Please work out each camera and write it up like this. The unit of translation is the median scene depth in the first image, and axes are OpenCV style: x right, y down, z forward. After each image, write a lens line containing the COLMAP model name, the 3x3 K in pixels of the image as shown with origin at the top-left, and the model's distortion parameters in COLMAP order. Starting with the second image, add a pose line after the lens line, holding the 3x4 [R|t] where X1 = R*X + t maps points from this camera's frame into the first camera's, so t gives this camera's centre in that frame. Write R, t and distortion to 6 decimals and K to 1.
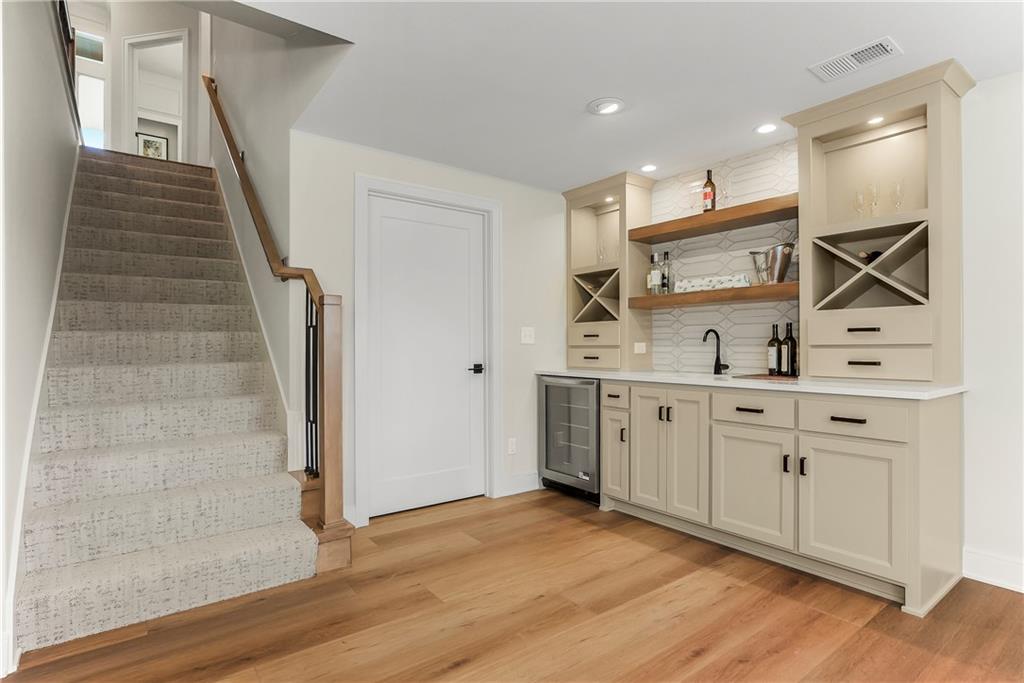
lens RADIAL K [[522.8, 0, 512.0], [0, 522.8, 341.5], [0, 0, 1]] dist [-0.000926, -0.000159]
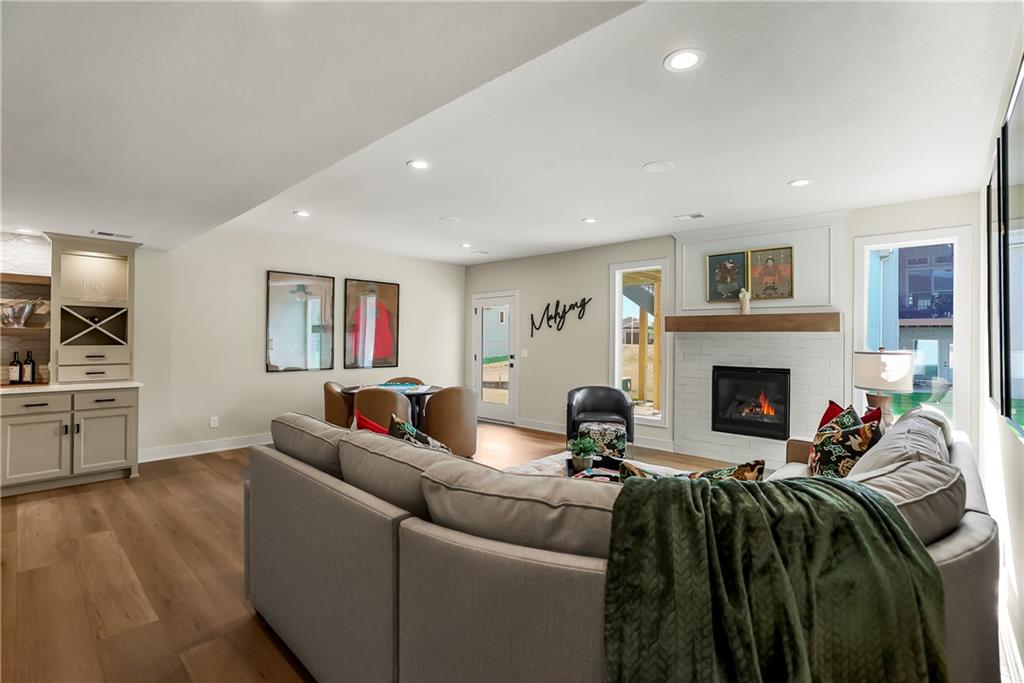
lens RADIAL K [[453.8, 0, 512.0], [0, 453.8, 341.5], [0, 0, 1]] dist [0.000414, 0.000089]
pose [[-0.173793, -0.001758, 0.984781, -1.306963], [-0.012544, 0.999921, -0.000429, -0.097706], [-0.984702, -0.012428, -0.173801, -0.271825]]
